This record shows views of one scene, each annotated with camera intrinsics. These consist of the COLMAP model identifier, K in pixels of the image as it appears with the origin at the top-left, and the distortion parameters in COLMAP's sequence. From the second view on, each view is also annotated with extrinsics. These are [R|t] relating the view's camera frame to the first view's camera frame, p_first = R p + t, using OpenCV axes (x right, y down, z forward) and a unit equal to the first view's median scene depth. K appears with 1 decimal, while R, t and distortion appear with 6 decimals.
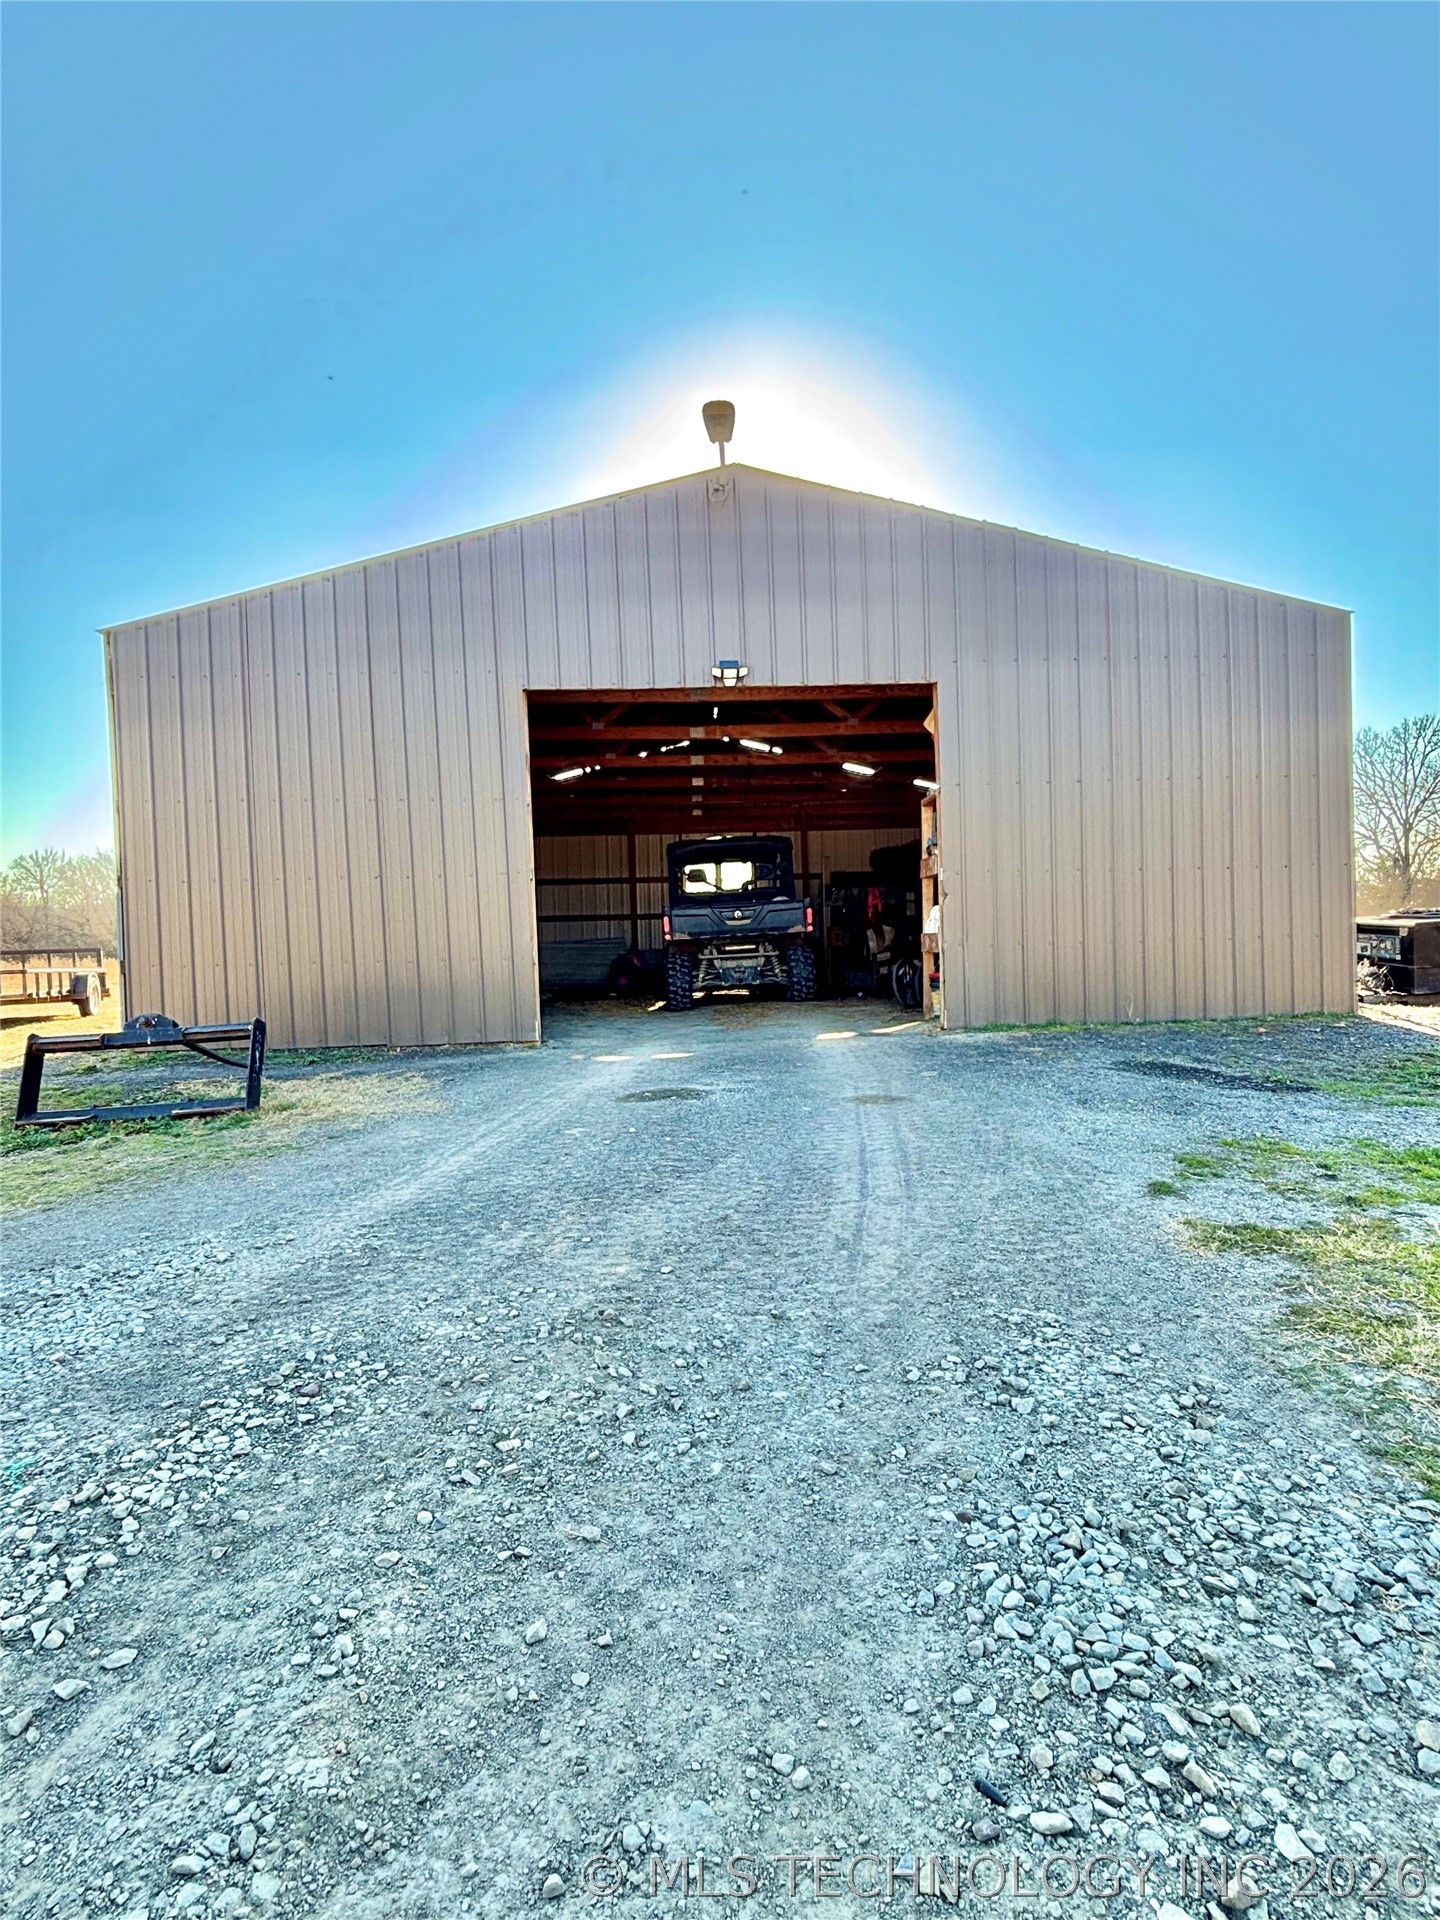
lens RADIAL K [[949.0, 0, 722.4], [0, 949.0, 963.0], [0, 0, 1]] dist [-0.000330, -0.000001]
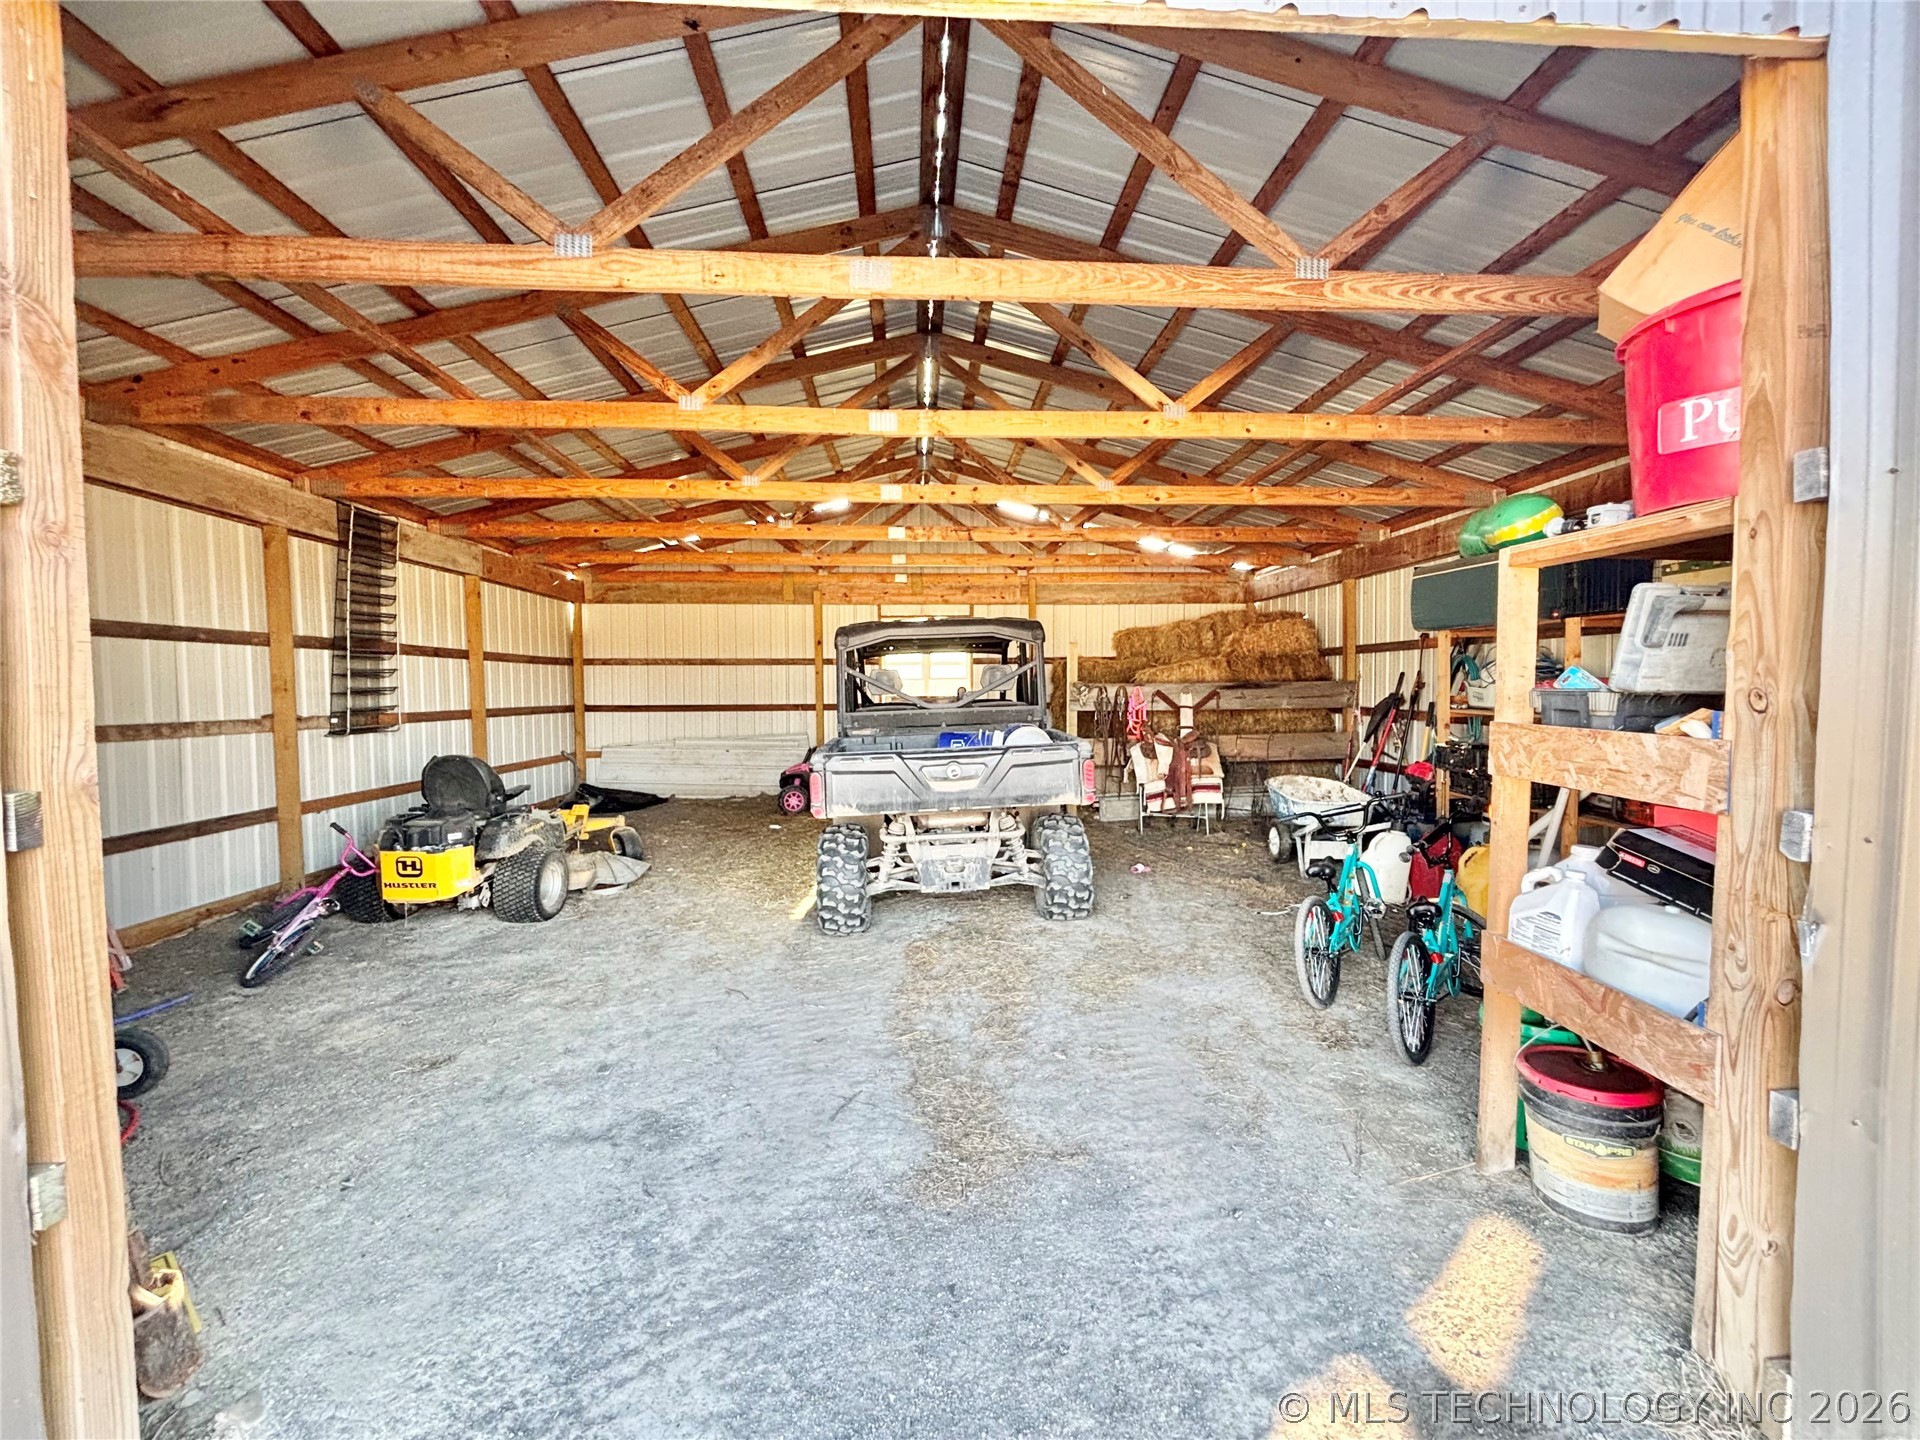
lens RADIAL K [[771.9, 0, 961.1], [0, 771.9, 718.8], [0, 0, 1]] dist [0.000182, 0.000001]
pose [[0.999272, 0.015579, 0.034835, 0.004640], [-0.016194, 0.999716, 0.017455, -0.076334], [-0.034553, -0.018006, 0.999241, 0.502131]]
